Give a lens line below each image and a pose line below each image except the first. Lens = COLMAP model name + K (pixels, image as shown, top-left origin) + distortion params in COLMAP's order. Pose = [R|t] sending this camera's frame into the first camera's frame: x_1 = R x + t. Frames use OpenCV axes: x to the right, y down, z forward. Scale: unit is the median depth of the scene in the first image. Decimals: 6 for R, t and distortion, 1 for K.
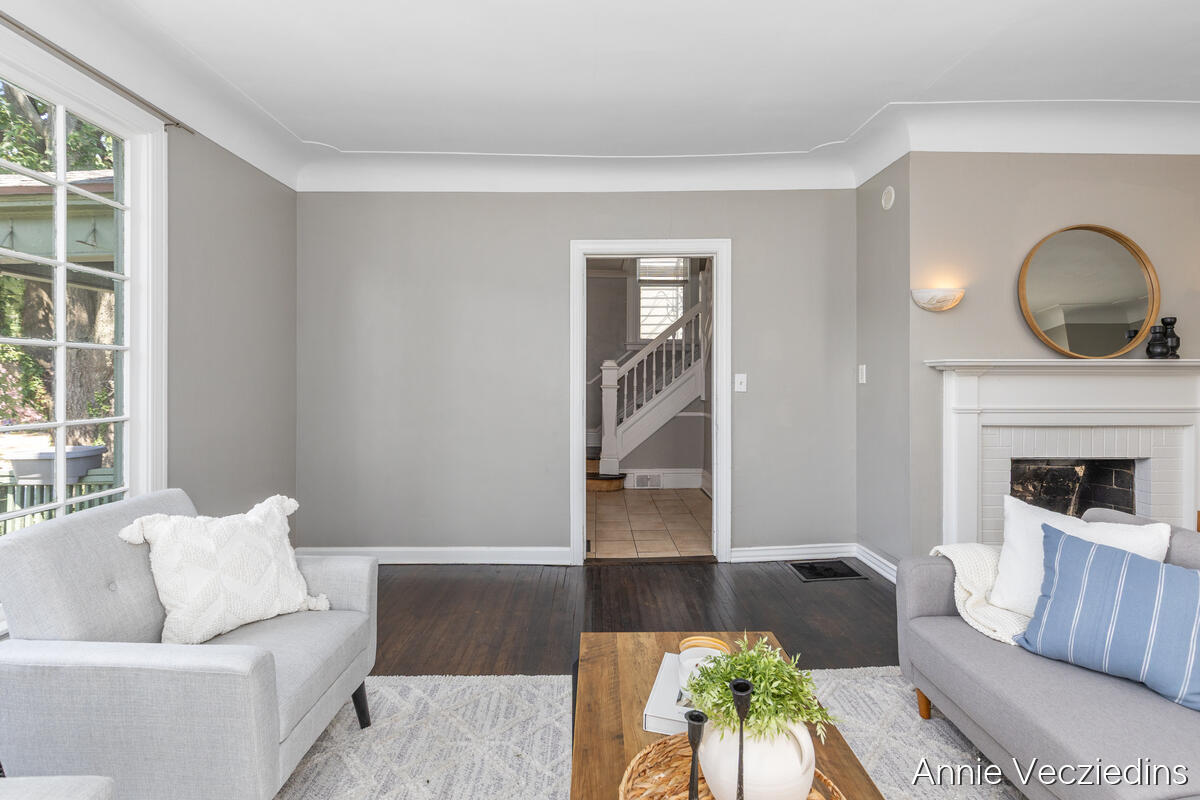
lens RADIAL K [[554.6, 0, 603.4], [0, 554.6, 381.4], [0, 0, 1]] dist [0.000757, 0.000064]
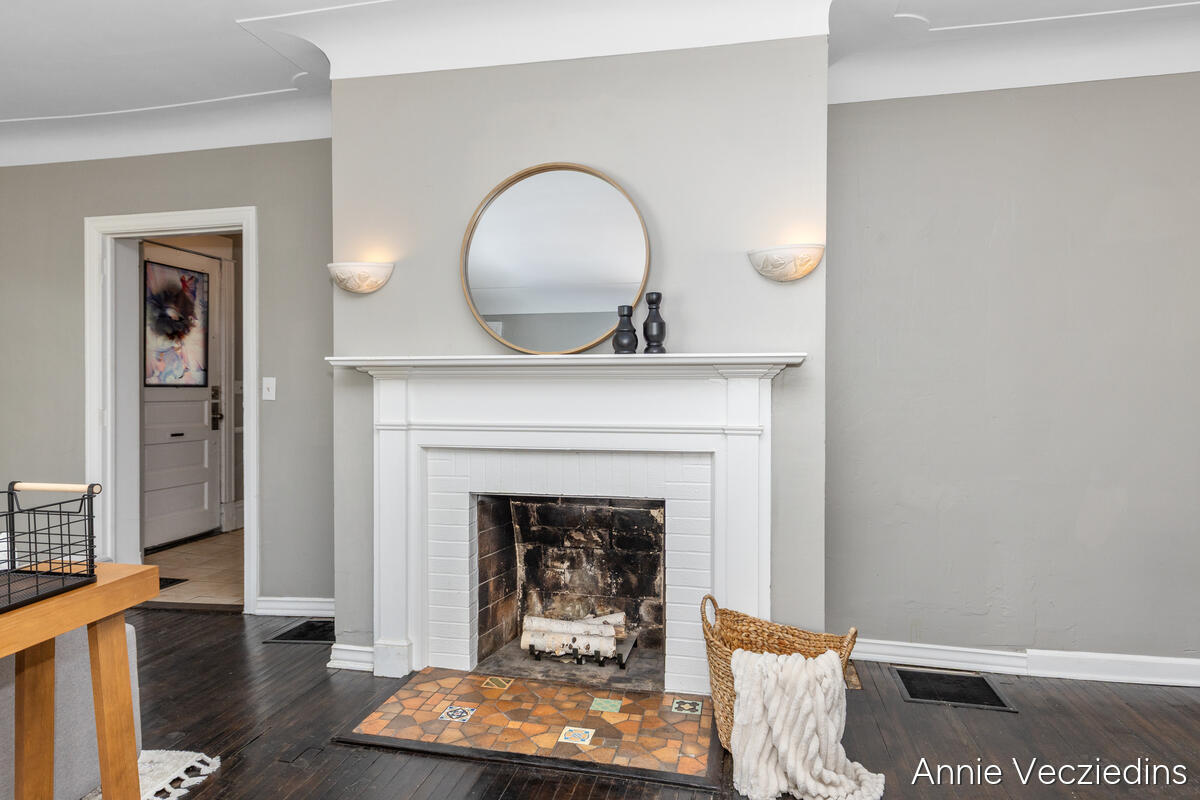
lens RADIAL K [[703.8, 0, 601.0], [0, 703.8, 401.7], [0, 0, 1]] dist [0.002553, 0.000618]
pose [[0.978641, 0.005414, -0.205505, 0.915000], [-0.001840, 0.999844, 0.017577, 0.002353], [0.205568, -0.016823, 0.978498, 0.116481]]
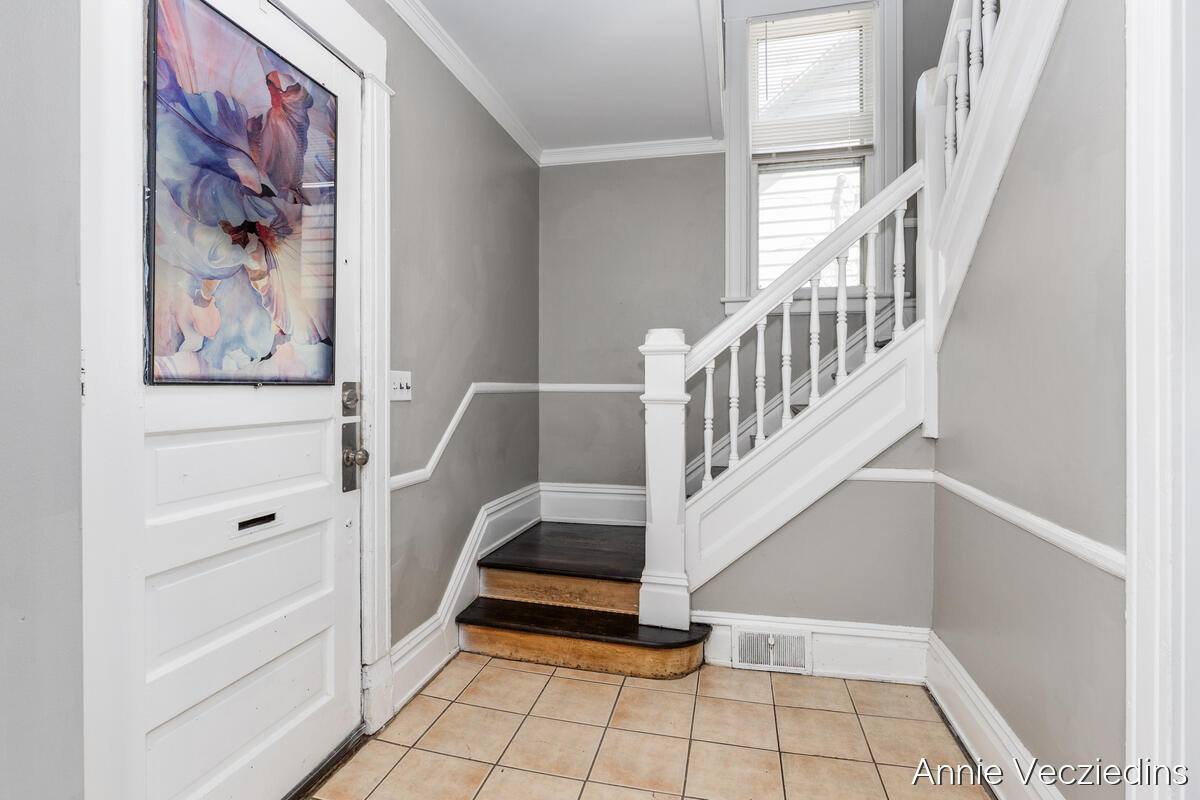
lens RADIAL K [[589.9, 0, 593.8], [0, 589.9, 389.5], [0, 0, 1]] dist [-0.002391, -0.000426]
pose [[0.971444, 0.000328, -0.237270, 0.101708], [0.001844, 0.999958, 0.008933, -0.000498], [0.237263, -0.009116, 0.971403, 0.999974]]
